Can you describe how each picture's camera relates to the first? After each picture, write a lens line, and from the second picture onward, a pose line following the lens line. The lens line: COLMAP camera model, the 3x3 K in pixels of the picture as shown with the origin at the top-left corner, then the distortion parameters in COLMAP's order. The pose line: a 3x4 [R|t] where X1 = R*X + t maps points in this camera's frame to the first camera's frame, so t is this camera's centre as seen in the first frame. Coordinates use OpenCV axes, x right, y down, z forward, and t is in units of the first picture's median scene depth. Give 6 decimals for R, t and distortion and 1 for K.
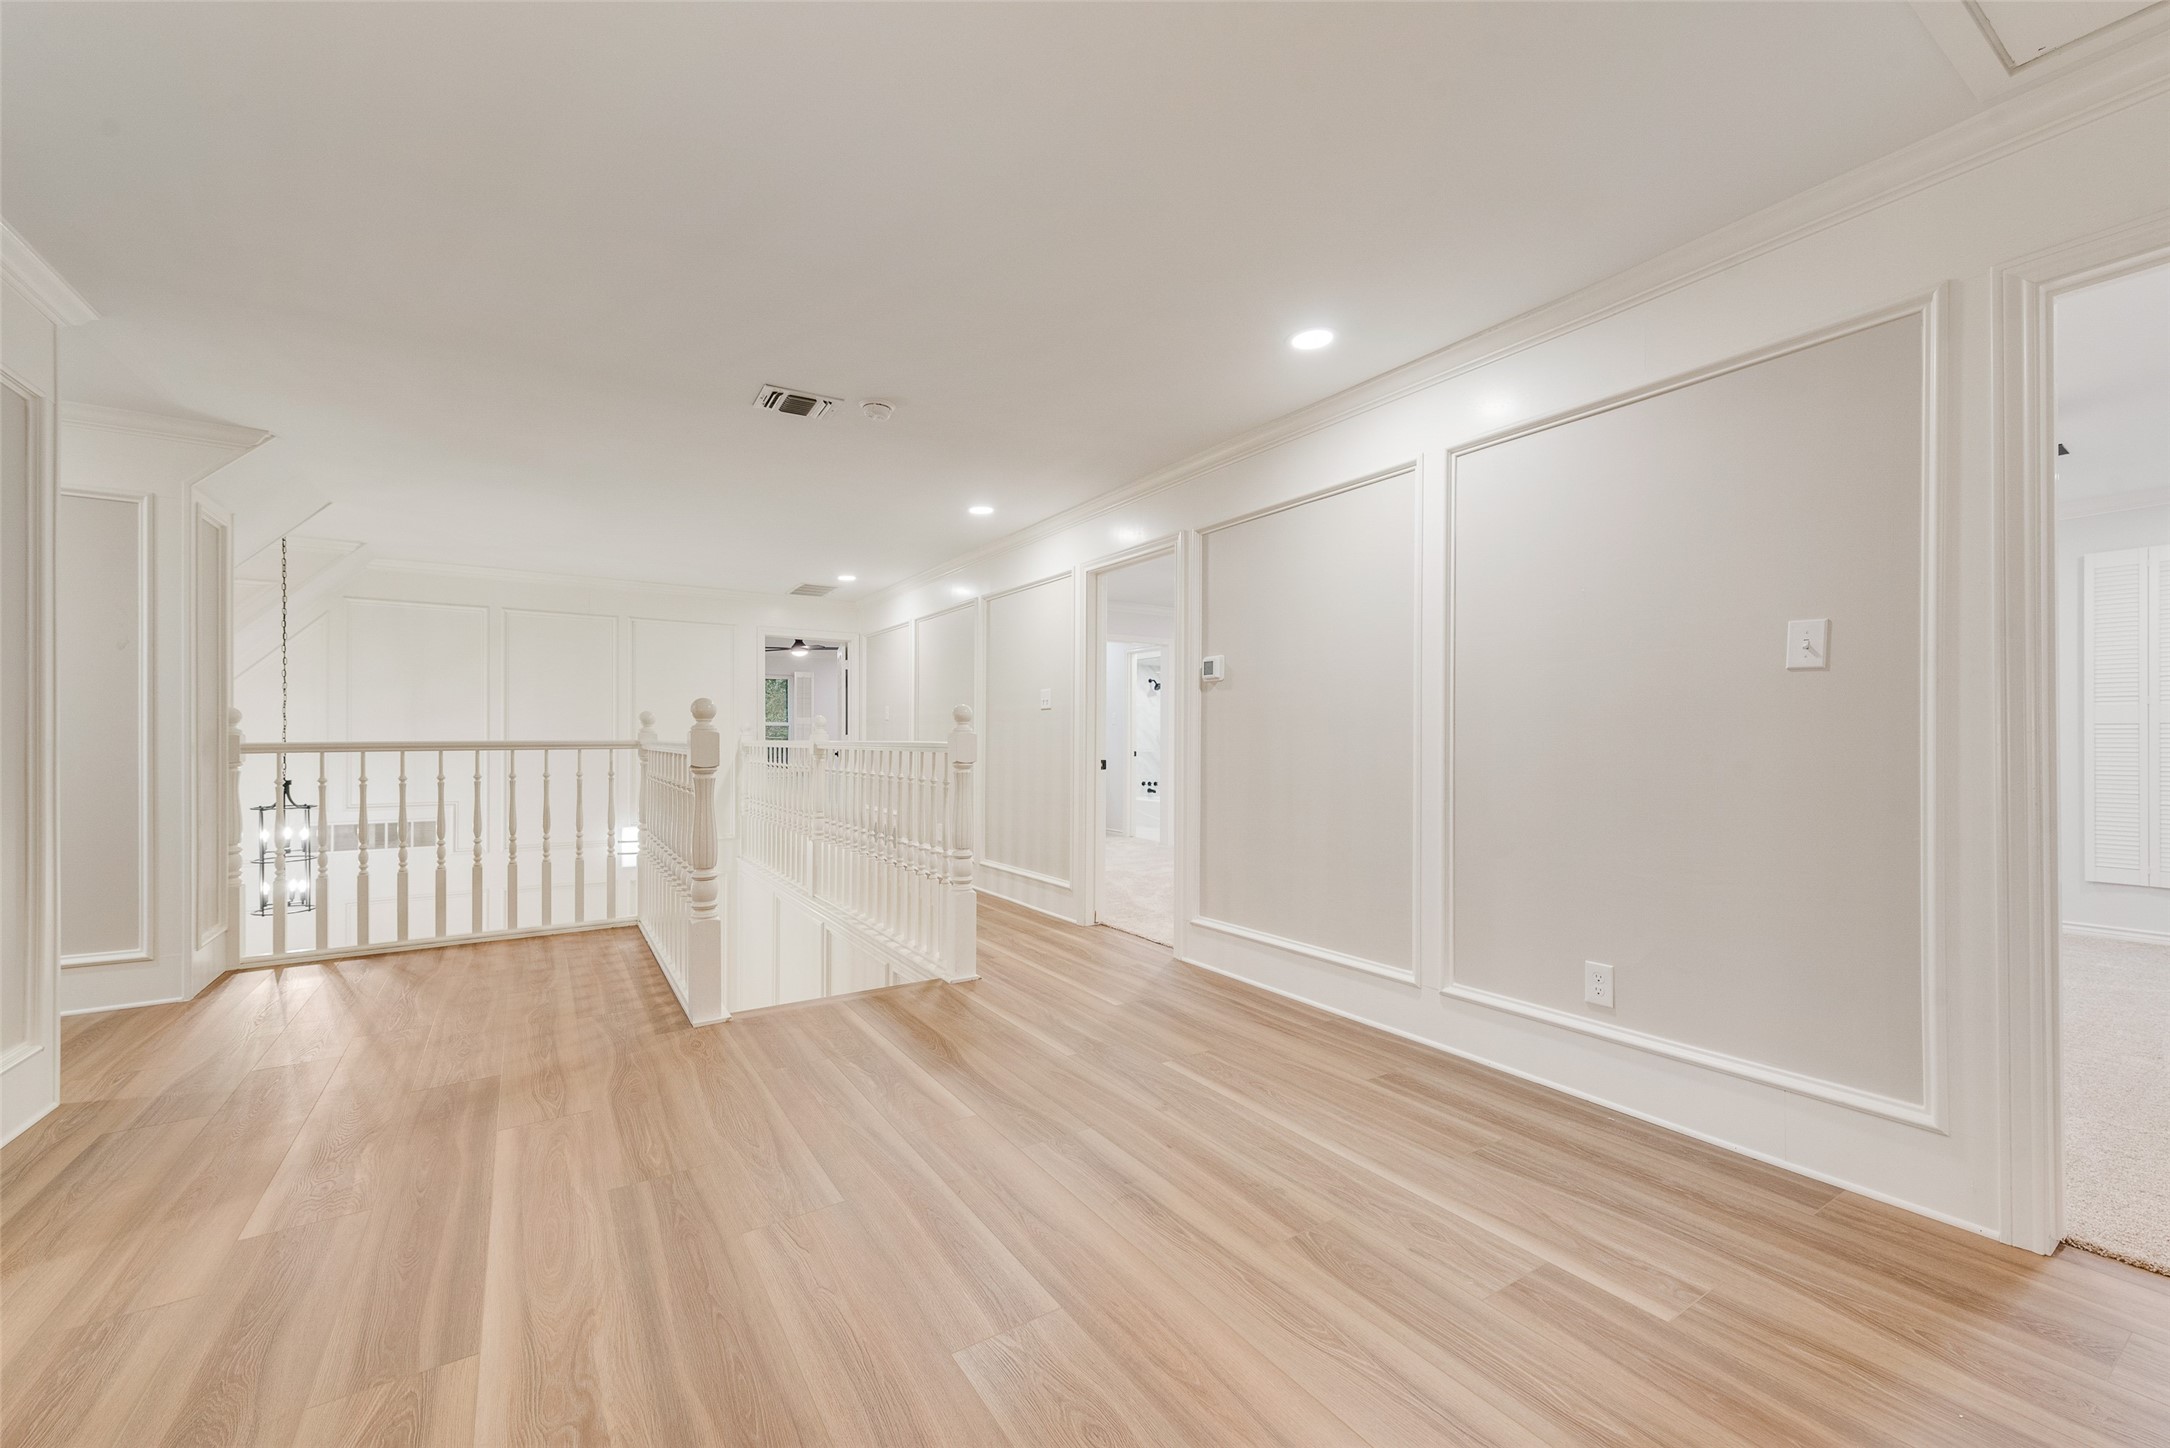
lens RADIAL K [[857.5, 0, 1084.0], [0, 857.5, 735.8], [0, 0, 1]] dist [0.019823, -0.007204]
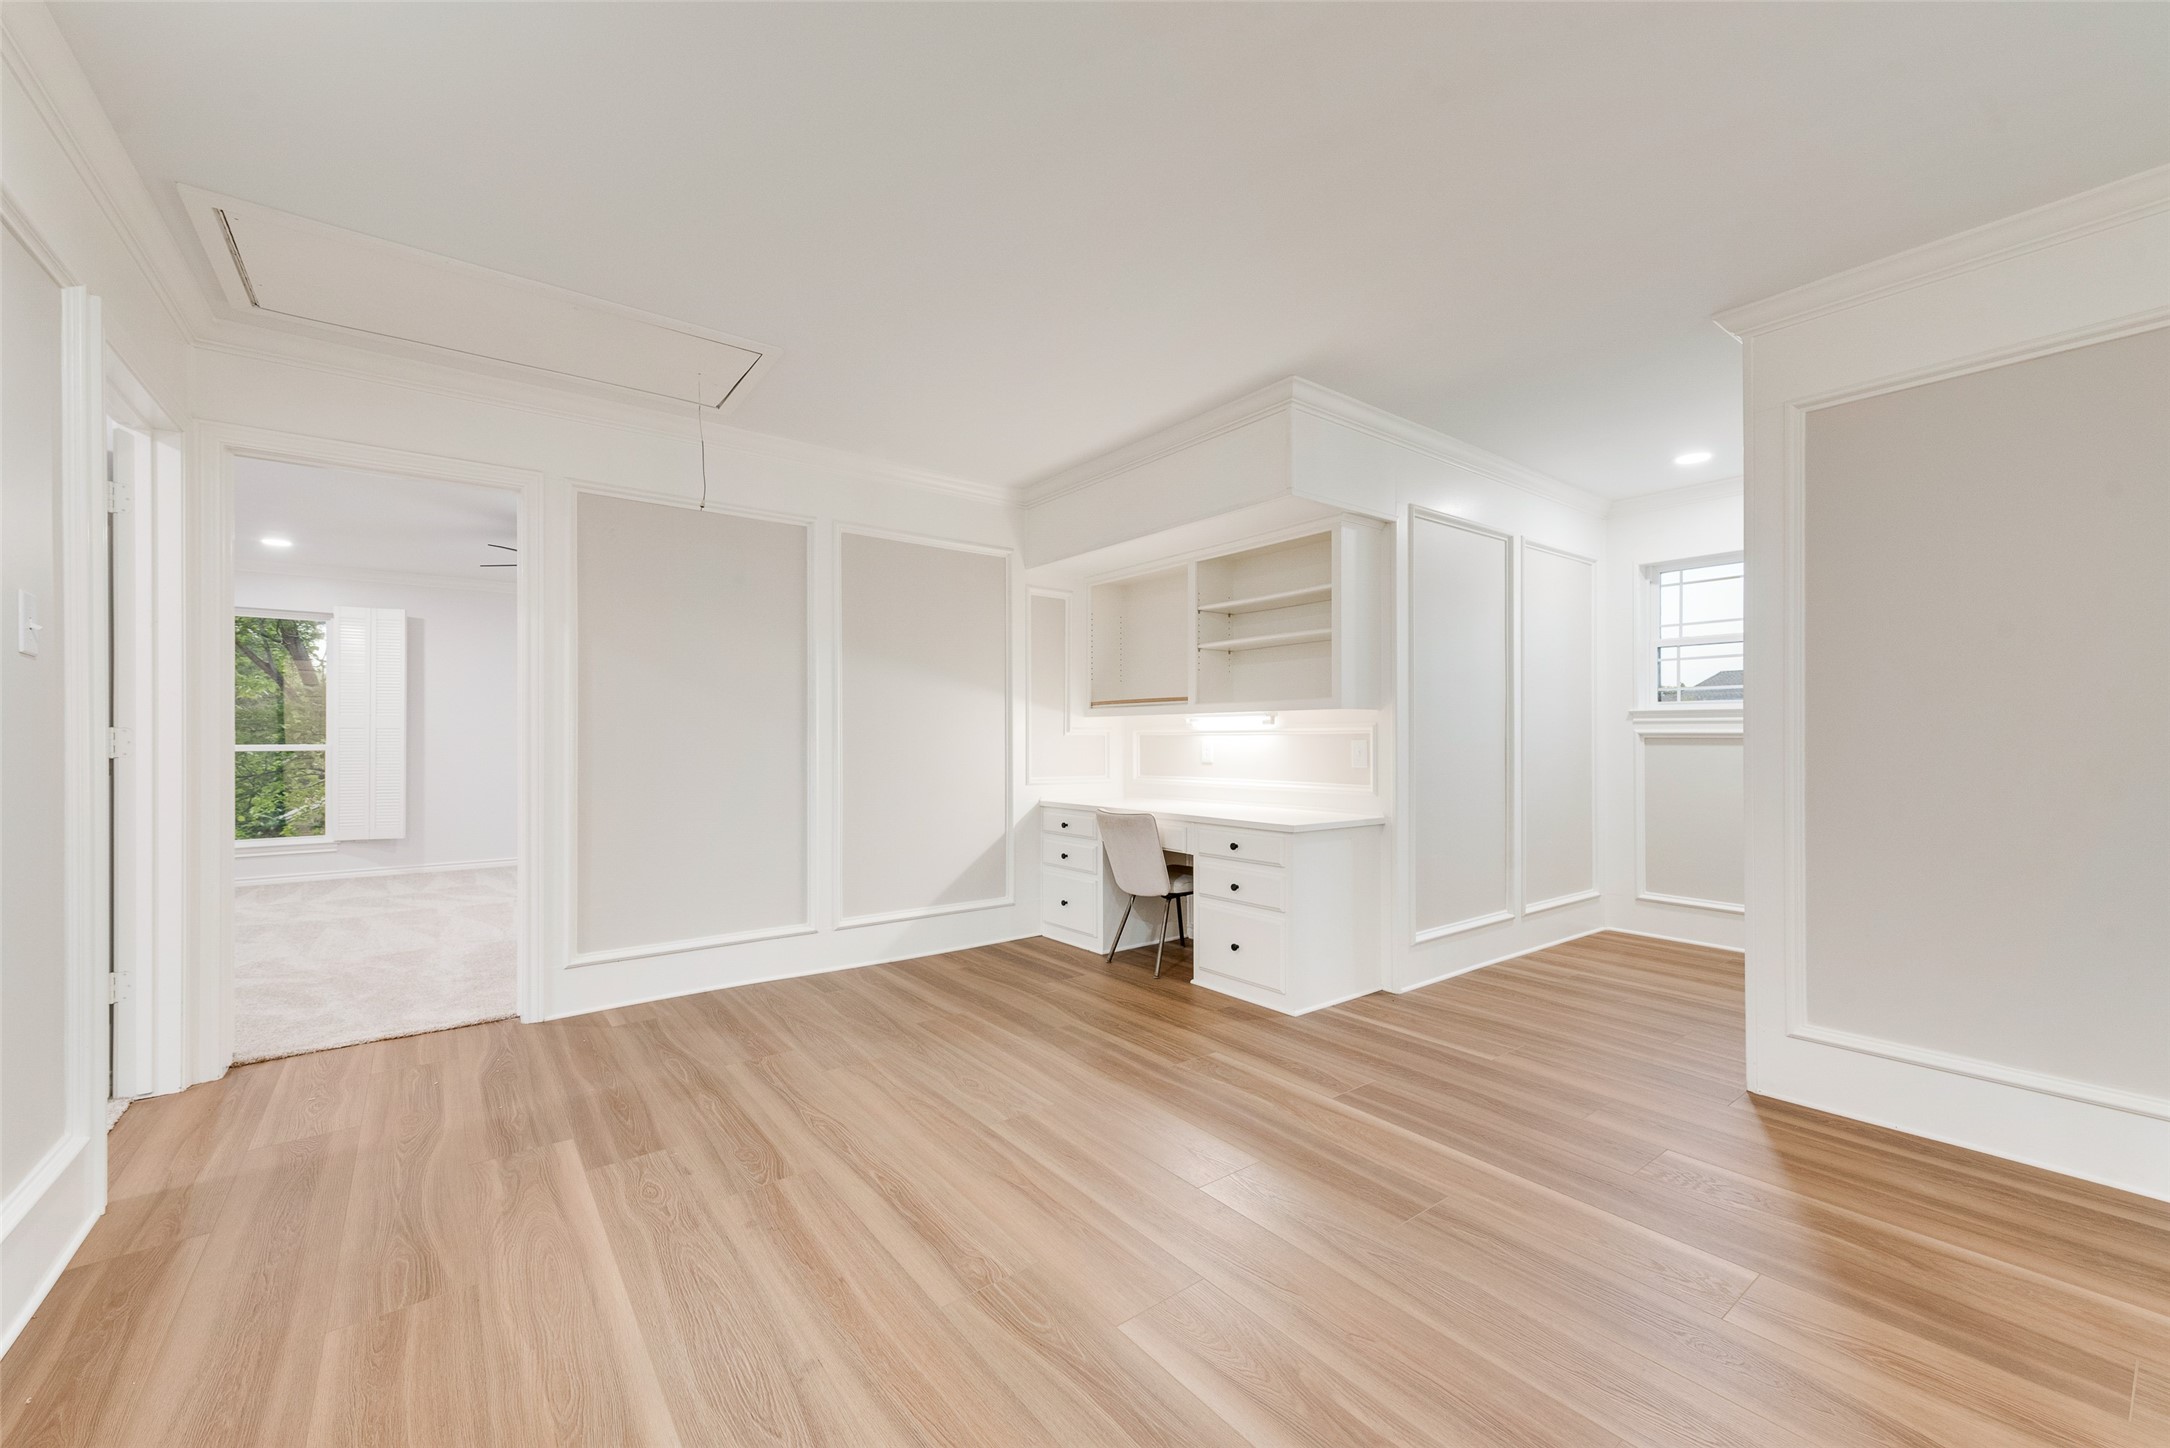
lens RADIAL K [[857.5, 0, 1084.0], [0, 857.5, 735.8], [0, 0, 1]] dist [0.019823, -0.007204]
pose [[-0.997146, 0.003963, -0.075394, -0.072667], [0.004436, 0.999971, -0.006109, 0.005225], [0.075368, -0.006426, -0.997135, 2.225679]]
